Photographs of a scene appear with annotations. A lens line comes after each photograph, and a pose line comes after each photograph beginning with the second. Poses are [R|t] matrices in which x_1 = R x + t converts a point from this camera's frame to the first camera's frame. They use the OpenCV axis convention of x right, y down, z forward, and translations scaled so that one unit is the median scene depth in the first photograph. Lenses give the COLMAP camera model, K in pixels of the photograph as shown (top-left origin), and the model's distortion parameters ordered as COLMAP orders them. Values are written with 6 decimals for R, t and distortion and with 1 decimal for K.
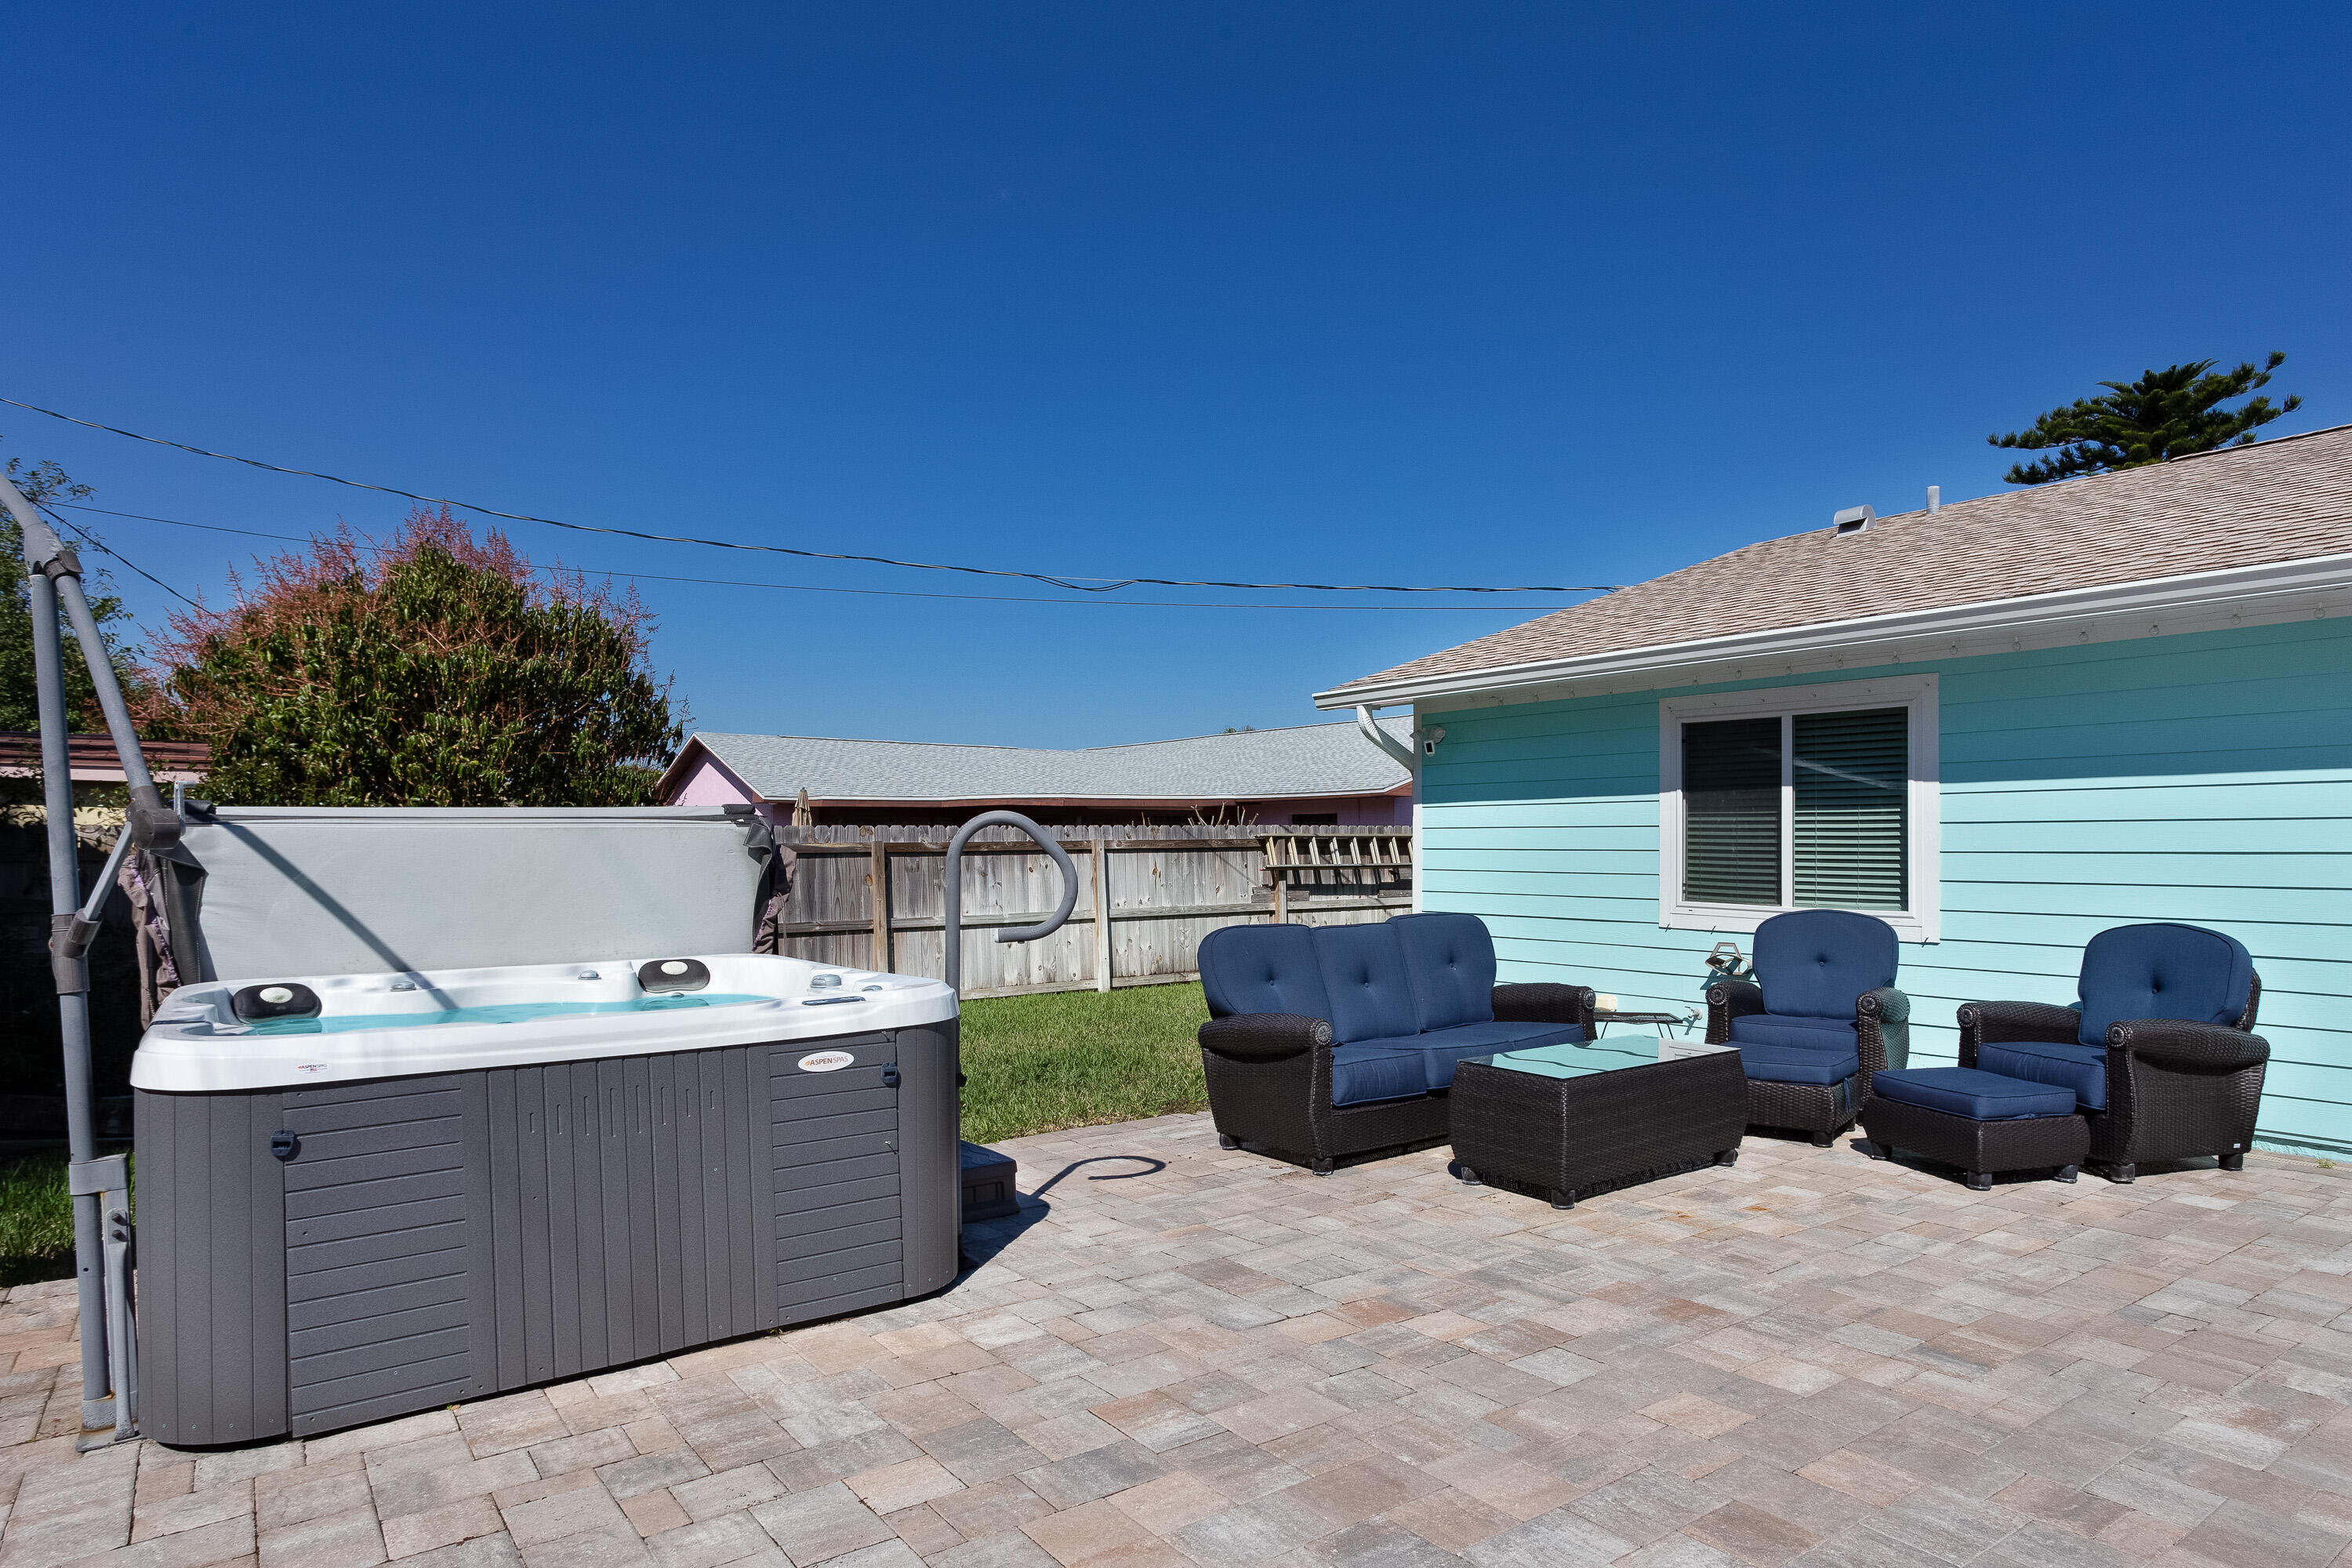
lens RADIAL K [[1307.3, 0, 1185.3], [0, 1307.3, 804.7], [0, 0, 1]] dist [-0.003296, 0.002039]
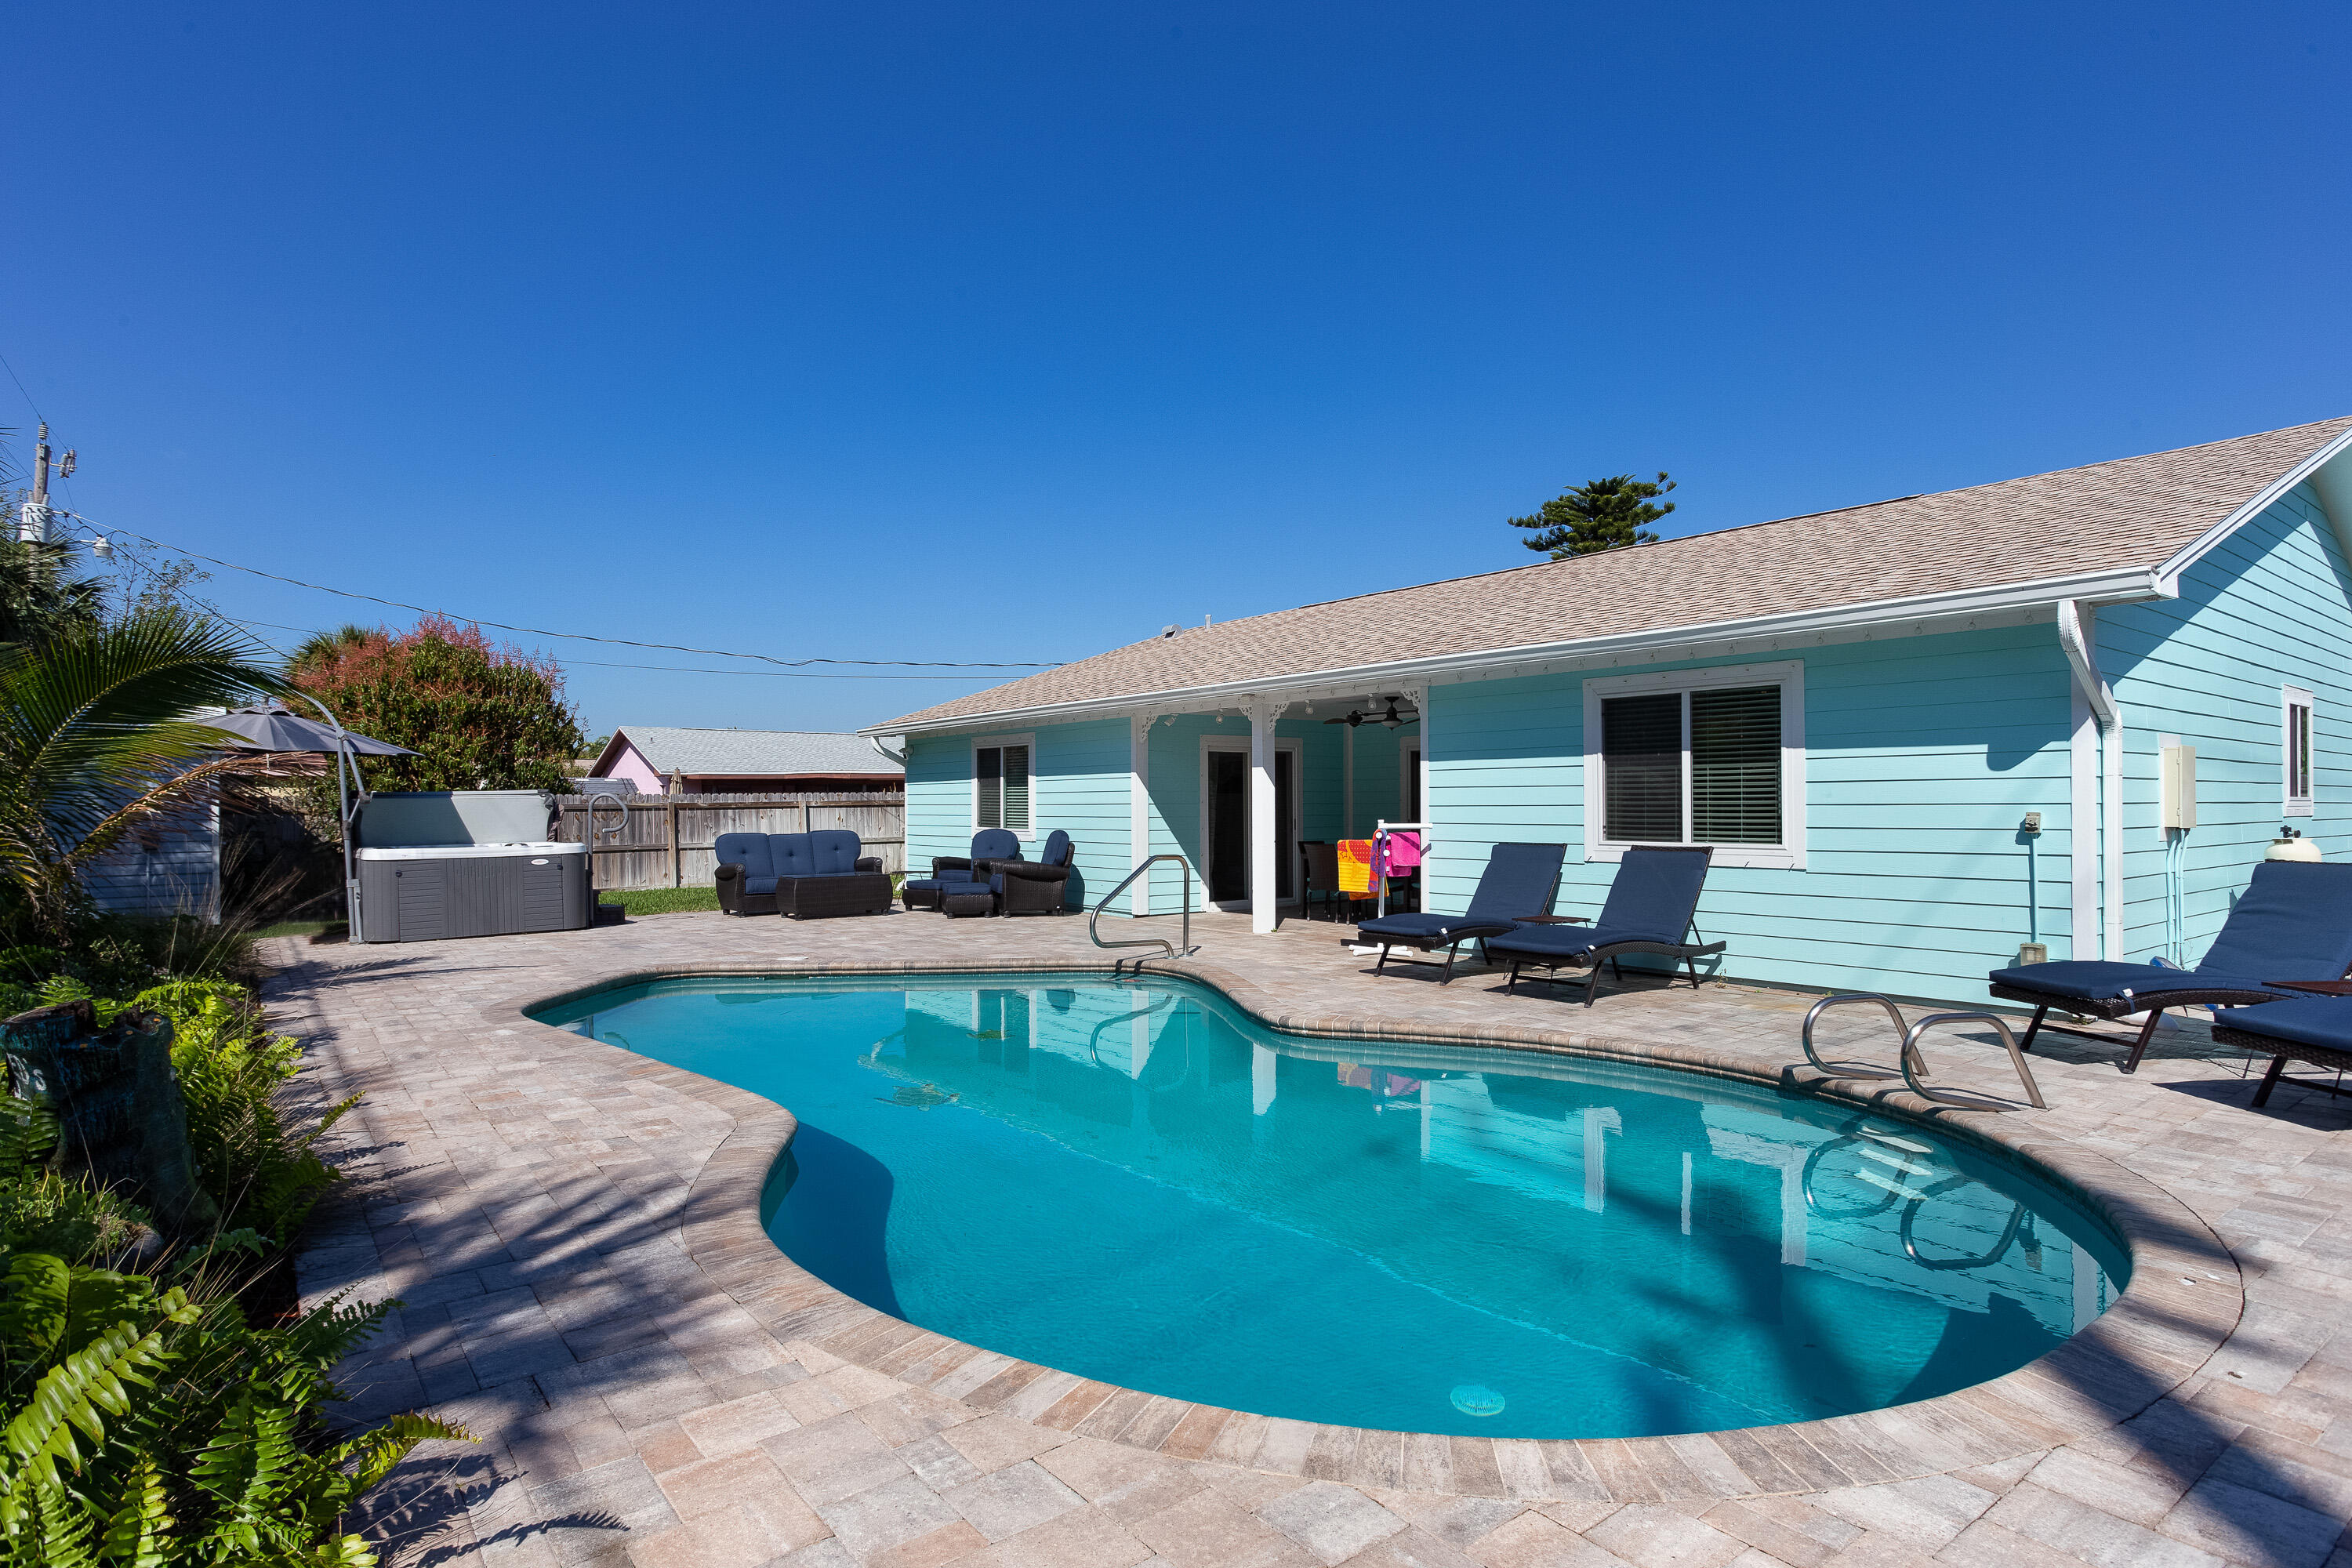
lens RADIAL K [[1289.2, 0, 1165.1], [0, 1289.2, 783.7], [0, 0, 1]] dist [-0.007432, 0.001984]
pose [[0.999962, -0.004015, -0.007750, 0.426886], [0.004107, 0.999920, 0.011942, -0.015444], [0.007701, -0.011973, 0.999899, -0.735717]]
